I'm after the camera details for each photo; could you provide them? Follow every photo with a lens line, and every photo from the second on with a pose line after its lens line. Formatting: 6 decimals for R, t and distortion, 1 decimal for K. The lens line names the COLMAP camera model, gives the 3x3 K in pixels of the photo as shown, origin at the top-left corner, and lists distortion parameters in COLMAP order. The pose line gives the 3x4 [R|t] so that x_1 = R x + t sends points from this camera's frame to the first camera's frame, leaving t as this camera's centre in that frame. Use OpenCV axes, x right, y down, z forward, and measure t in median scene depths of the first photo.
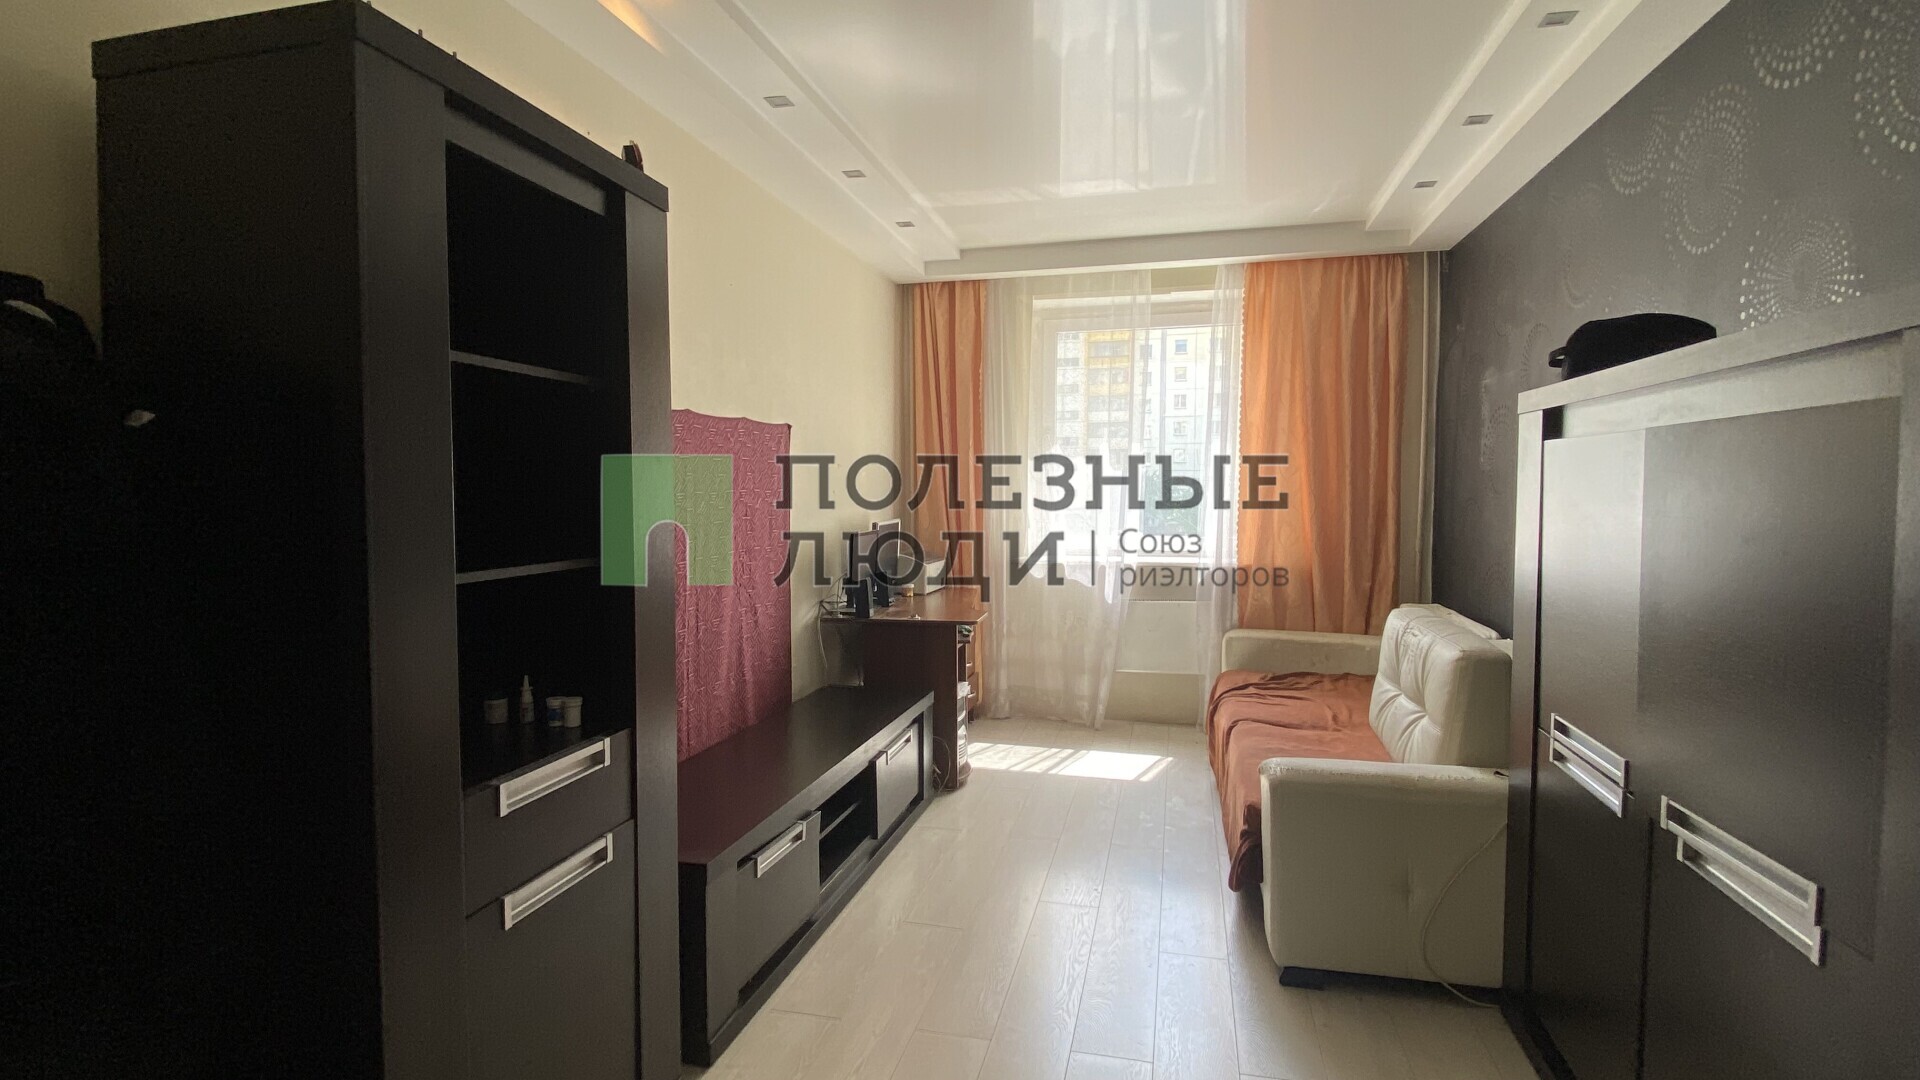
lens RADIAL K [[916.6, 0, 940.3], [0, 916.6, 536.4], [0, 0, 1]] dist [0.043593, -0.039052]
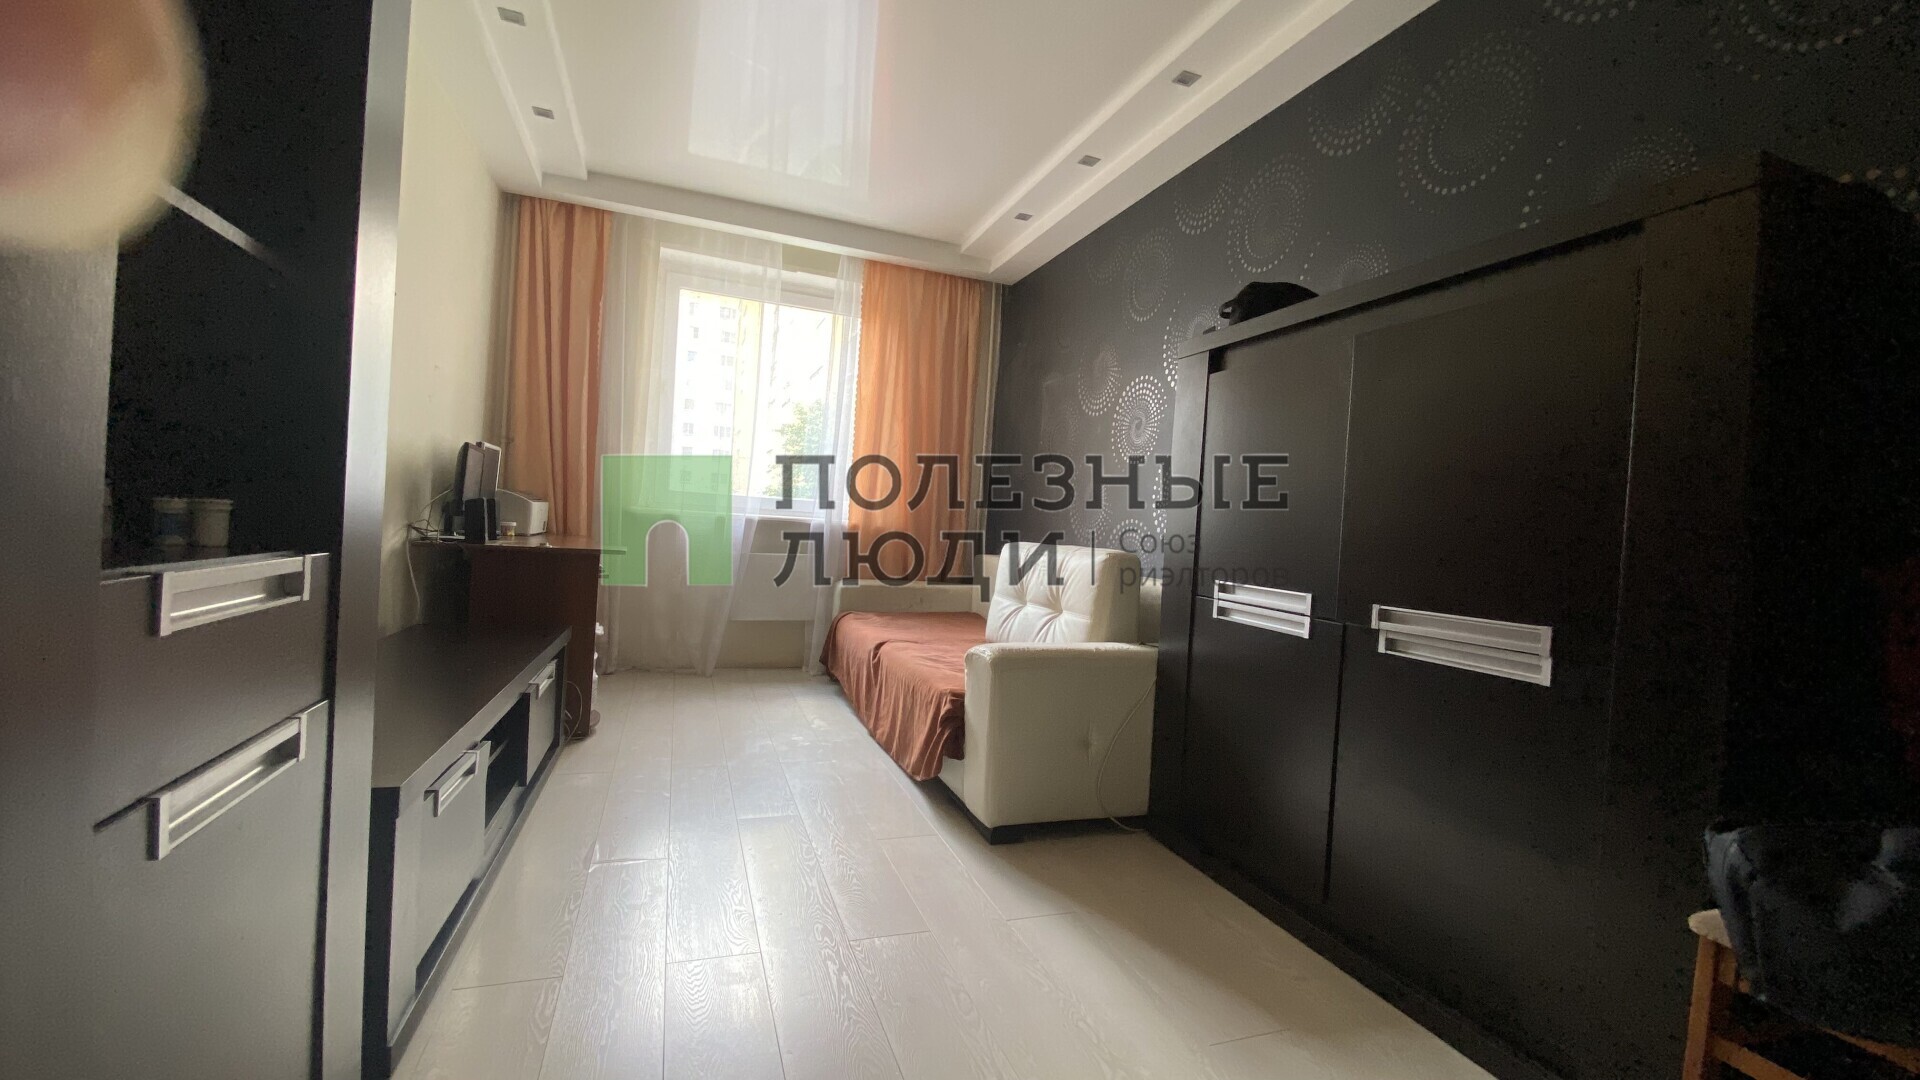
lens RADIAL K [[786.4, 0, 955.7], [0, 786.4, 544.8], [0, 0, 1]] dist [0.015886, -0.000173]
pose [[0.822590, 0.044344, 0.566904, -0.136660], [-0.037101, 0.999016, -0.024310, 0.093181], [-0.567424, -0.001035, 0.823425, 0.151773]]
